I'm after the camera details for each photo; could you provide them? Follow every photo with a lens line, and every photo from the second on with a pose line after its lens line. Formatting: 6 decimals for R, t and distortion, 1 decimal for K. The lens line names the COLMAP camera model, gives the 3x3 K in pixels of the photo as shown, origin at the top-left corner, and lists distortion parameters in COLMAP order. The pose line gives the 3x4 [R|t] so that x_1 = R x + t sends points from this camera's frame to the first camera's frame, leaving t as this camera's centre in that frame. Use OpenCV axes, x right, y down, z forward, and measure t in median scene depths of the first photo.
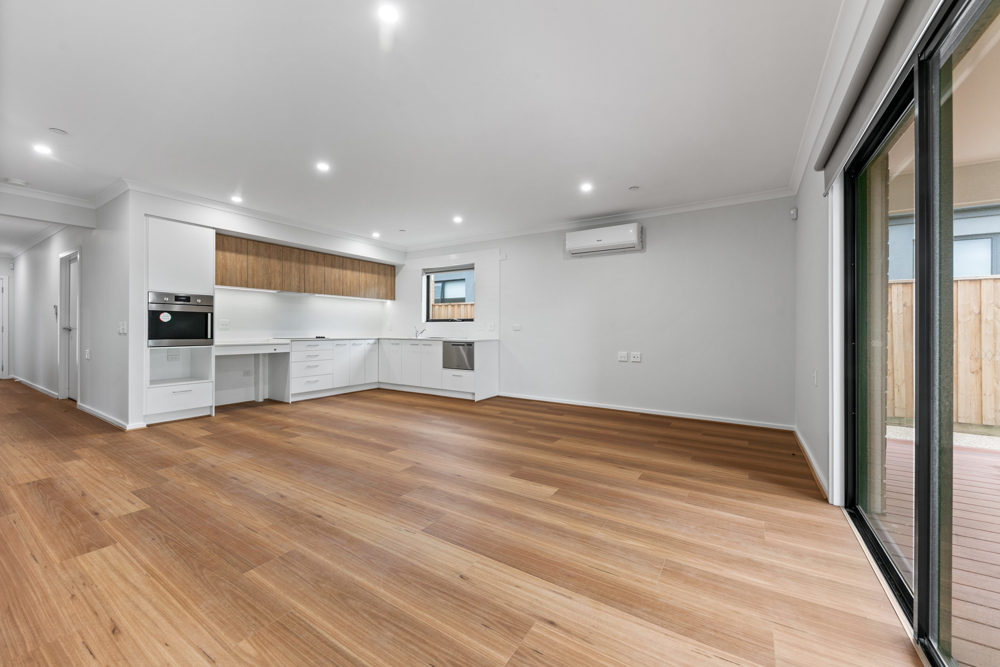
lens RADIAL K [[445.8, 0, 524.9], [0, 445.8, 327.9], [0, 0, 1]] dist [-0.014229, -0.001682]
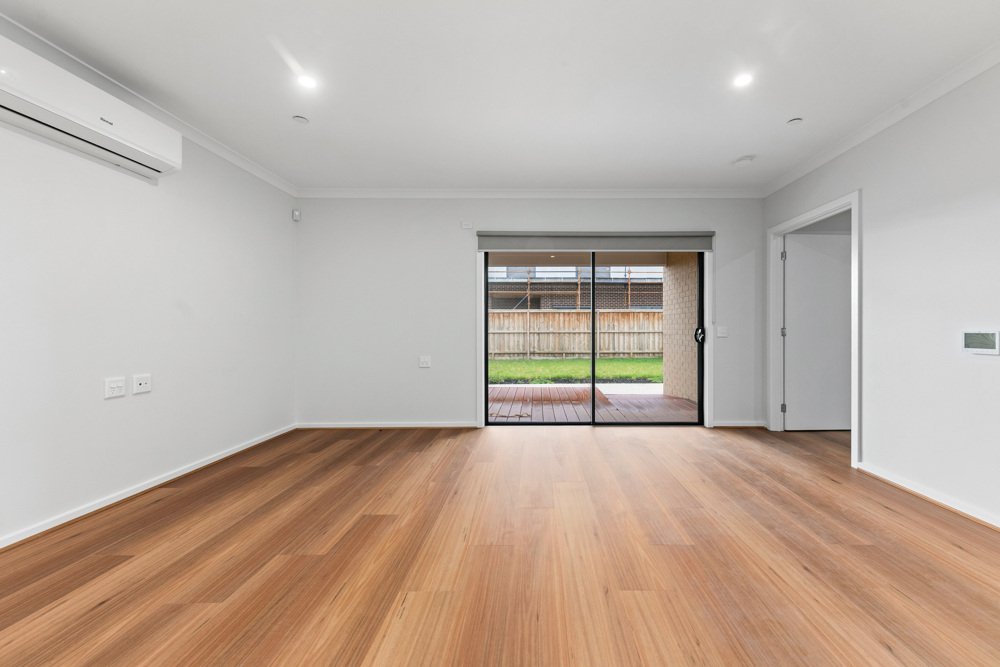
lens RADIAL K [[373.0, 0, 556.8], [0, 373.0, 335.5], [0, 0, 1]] dist [-0.008300, -0.000326]
pose [[-0.561349, -0.019424, 0.827351, -0.742377], [-0.003818, 0.999775, 0.020882, 0.000139], [-0.827570, 0.008563, -0.561297, 1.711468]]
